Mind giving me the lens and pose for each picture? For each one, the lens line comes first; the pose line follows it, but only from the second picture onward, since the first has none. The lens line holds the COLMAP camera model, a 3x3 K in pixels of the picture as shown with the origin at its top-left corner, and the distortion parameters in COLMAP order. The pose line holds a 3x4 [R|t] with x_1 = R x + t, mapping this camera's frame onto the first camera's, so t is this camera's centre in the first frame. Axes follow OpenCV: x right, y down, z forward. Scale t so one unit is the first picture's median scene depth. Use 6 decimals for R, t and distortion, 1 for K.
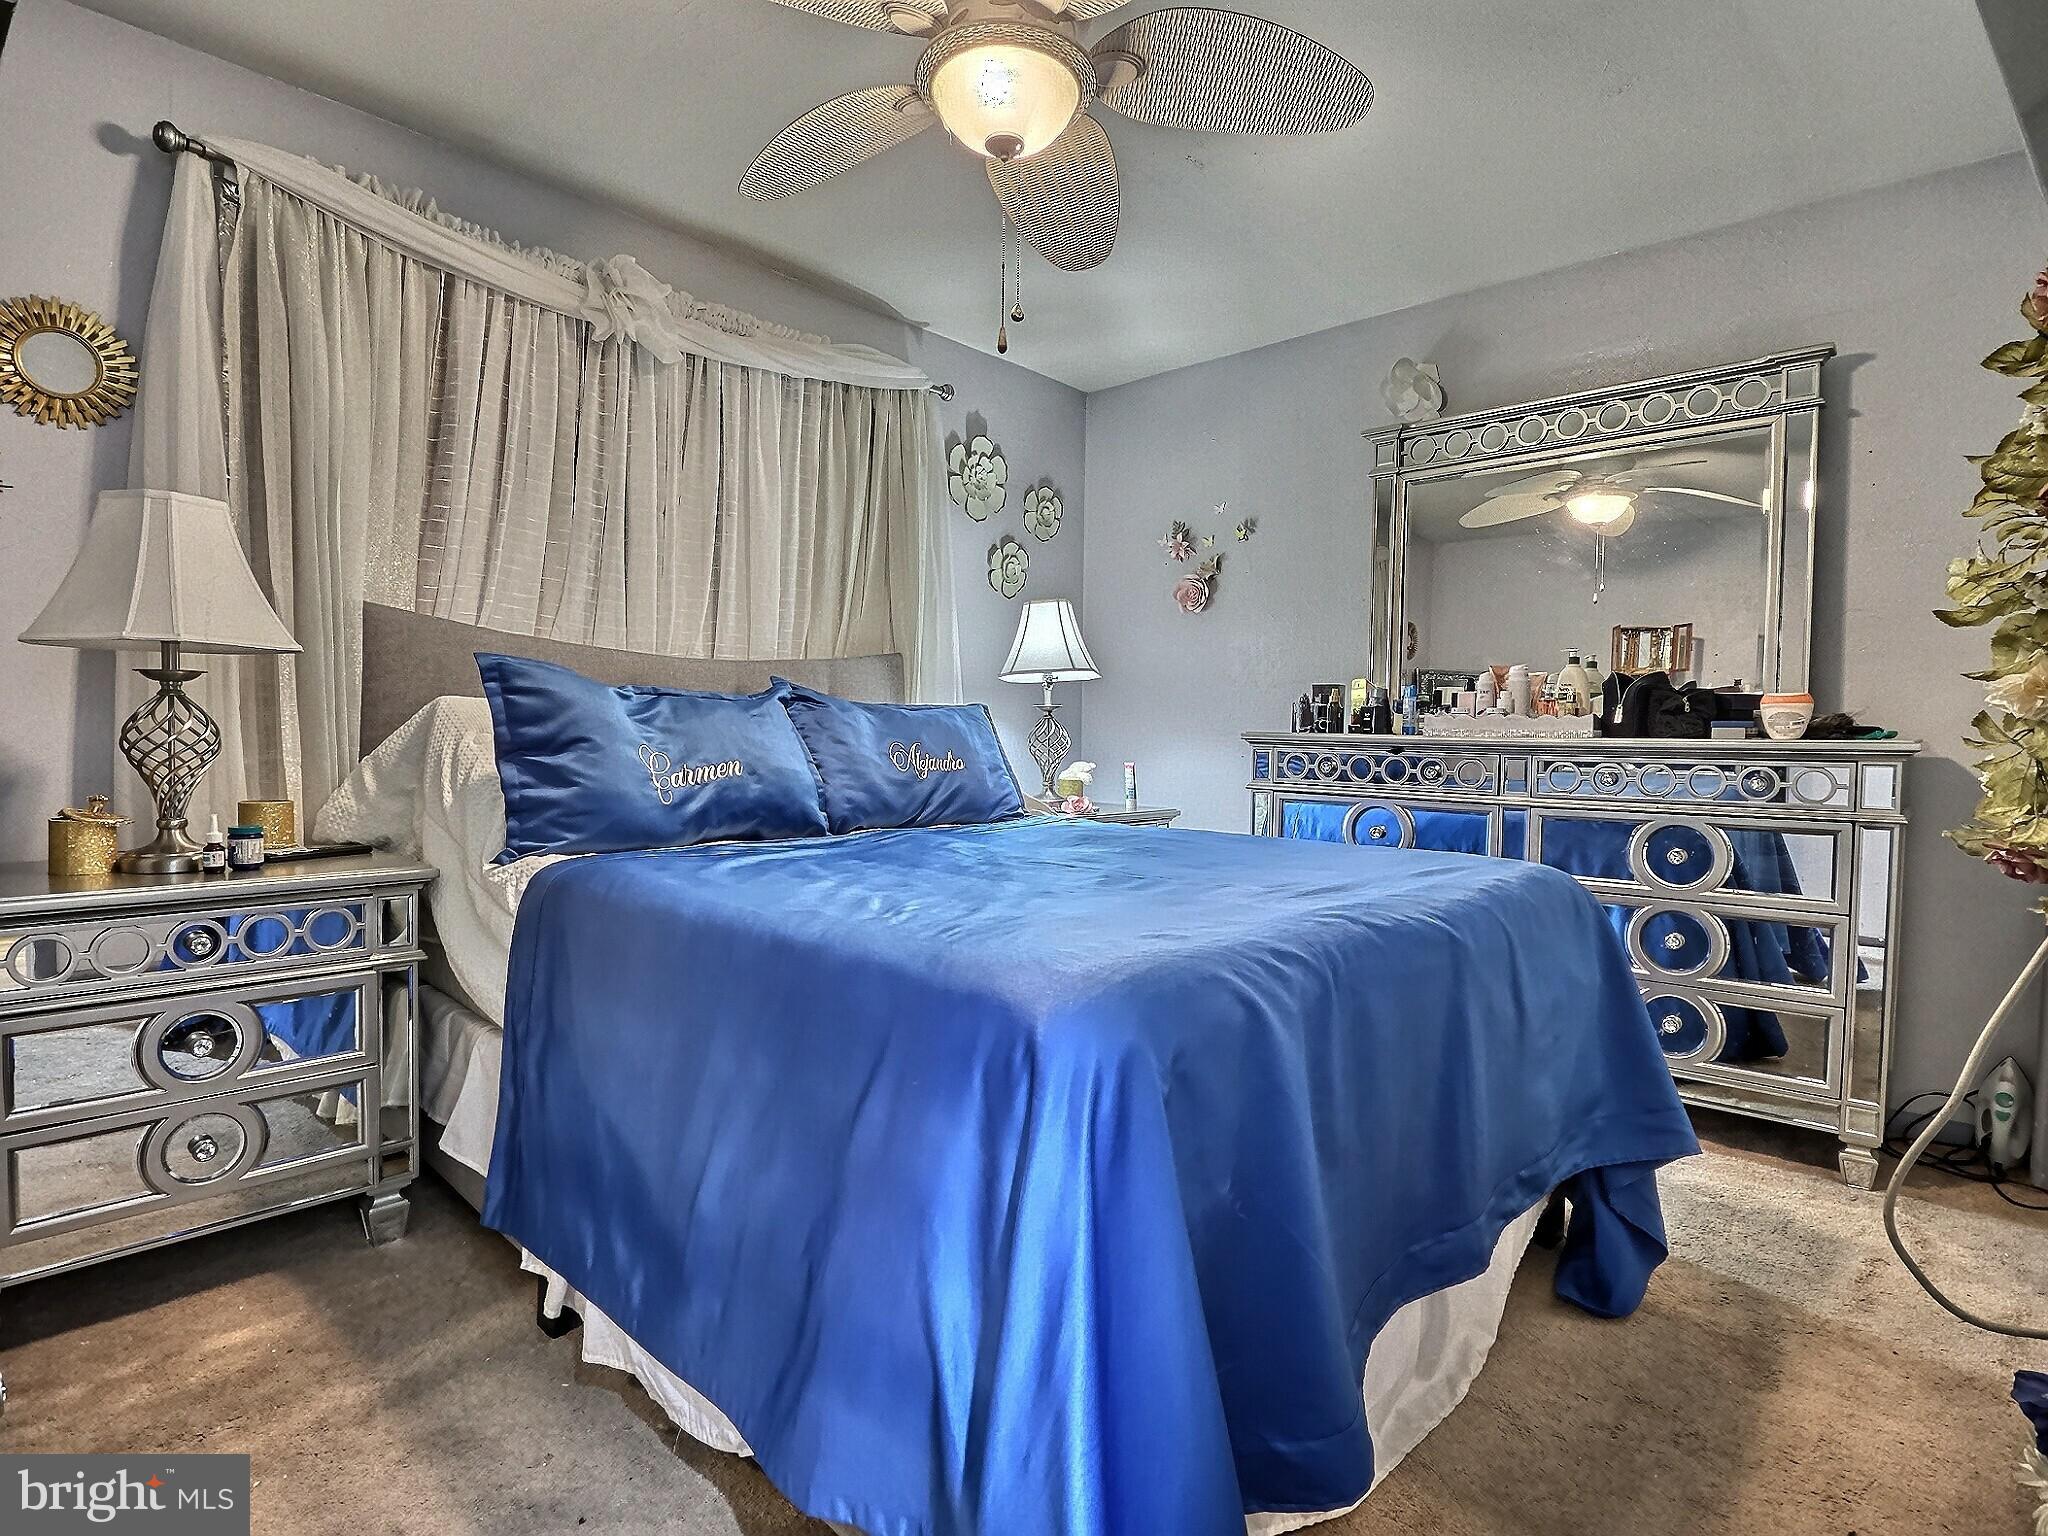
lens RADIAL K [[1058.0, 0, 1013.7], [0, 1058.0, 779.8], [0, 0, 1]] dist [0.000549, -0.009382]
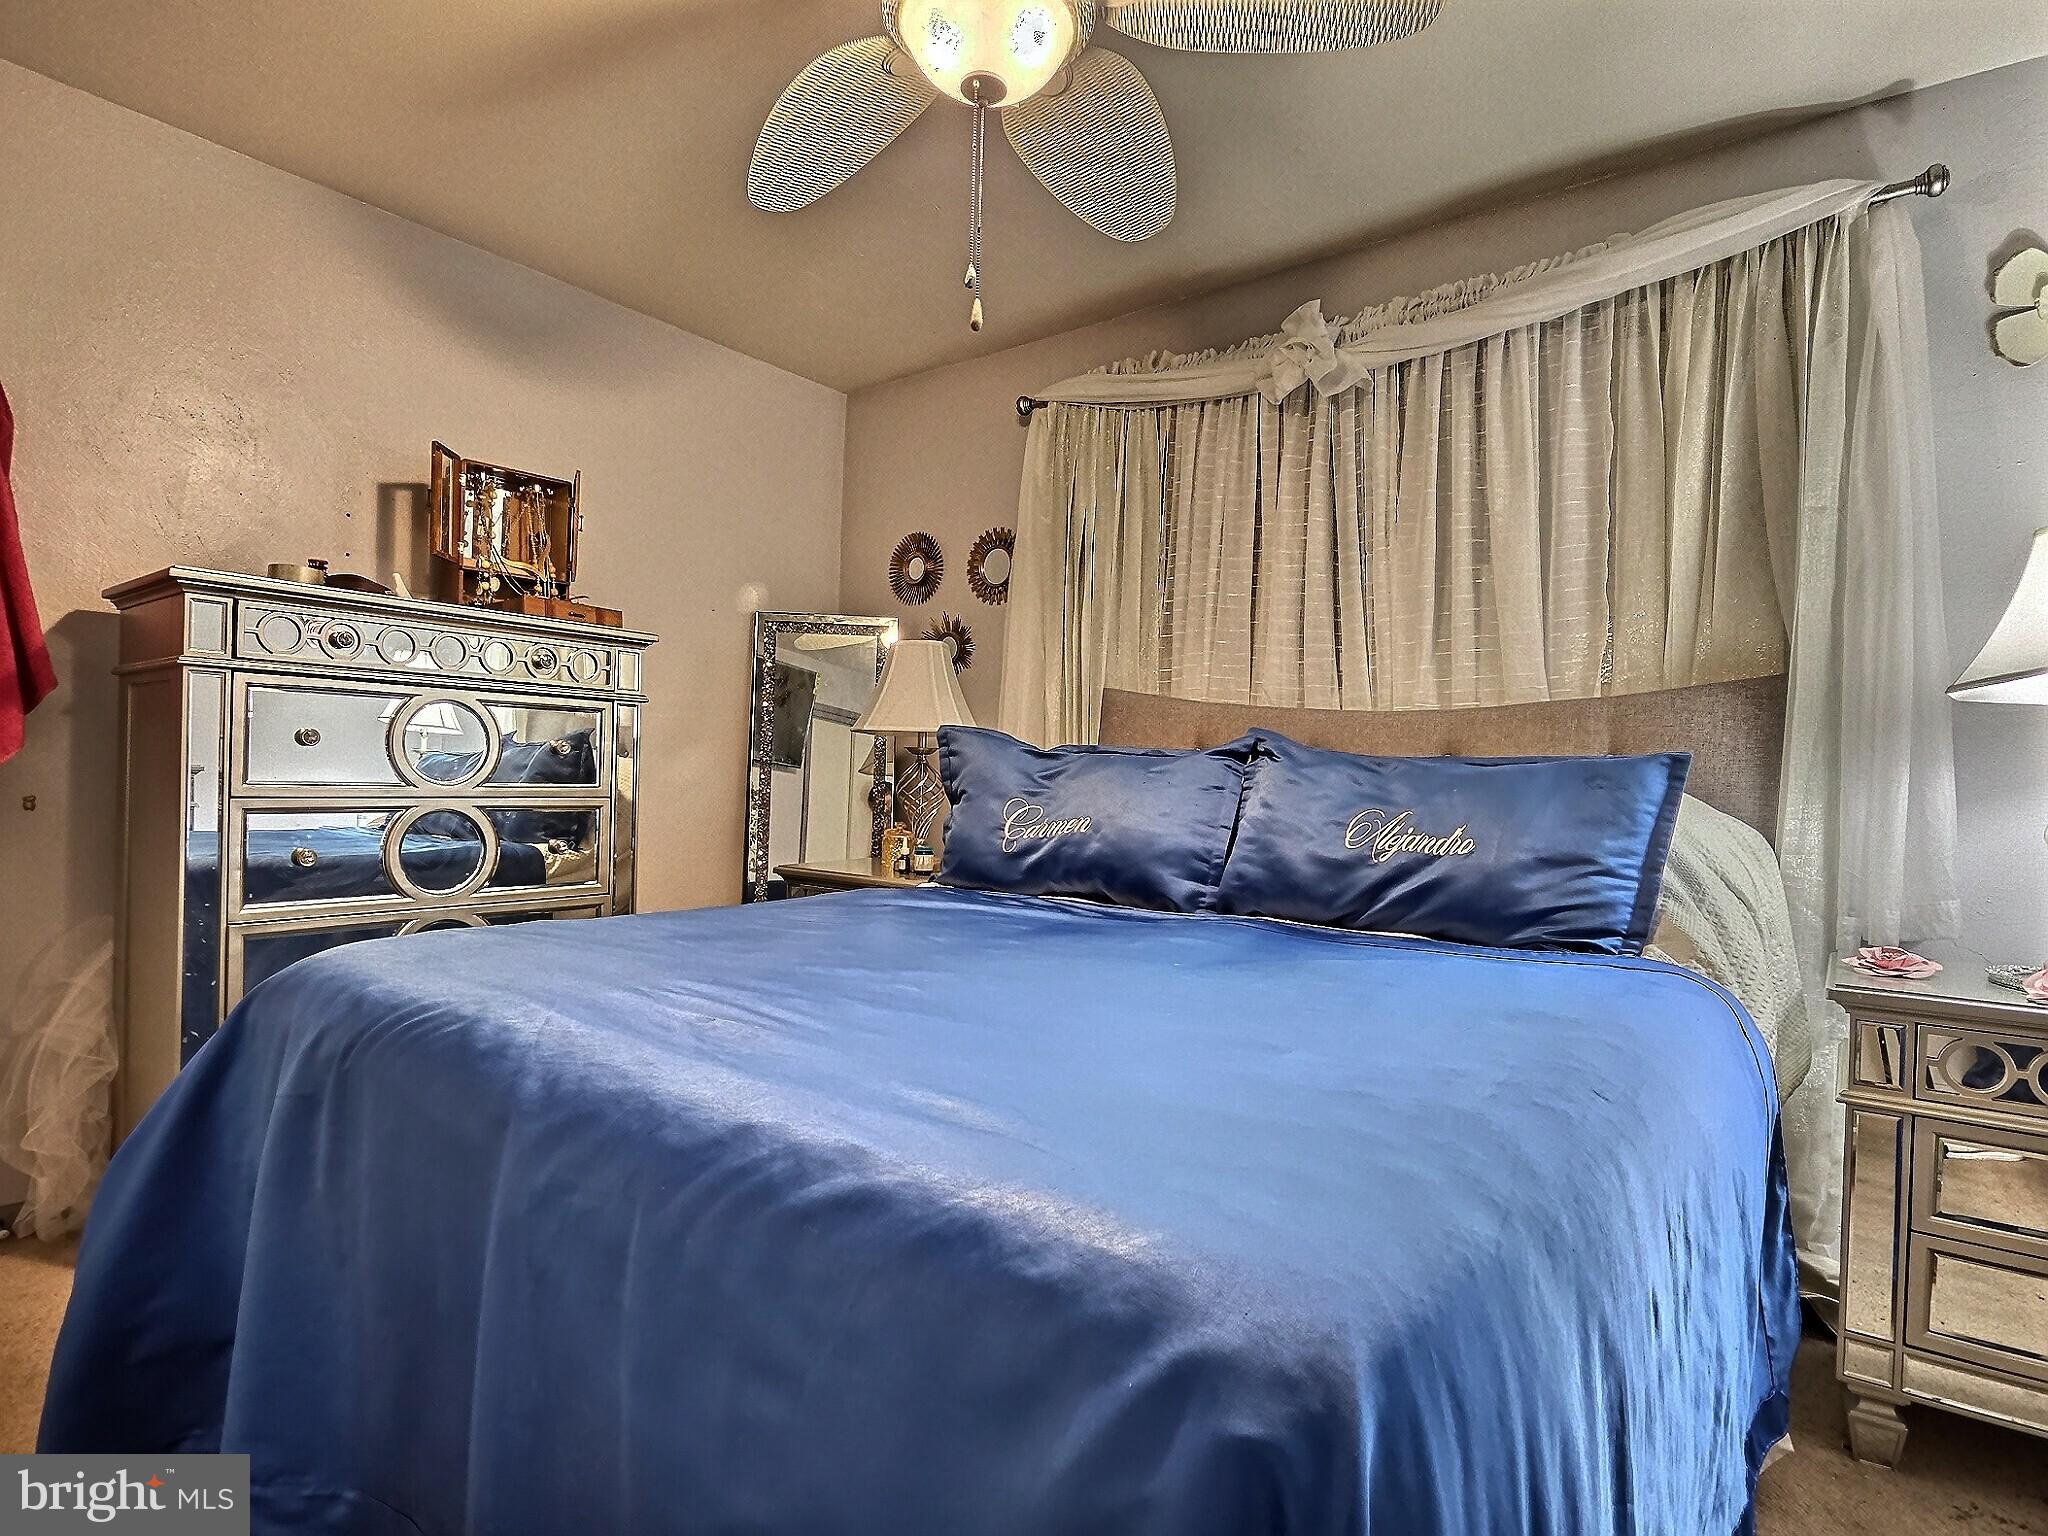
lens RADIAL K [[1058.0, 0, 1013.7], [0, 1058.0, 779.8], [0, 0, 1]] dist [0.000549, -0.009382]
pose [[0.086797, -0.009486, -0.996181, 0.622747], [-0.069280, 0.997476, -0.015535, -0.028805], [0.993814, 0.070363, 0.085920, 0.742559]]
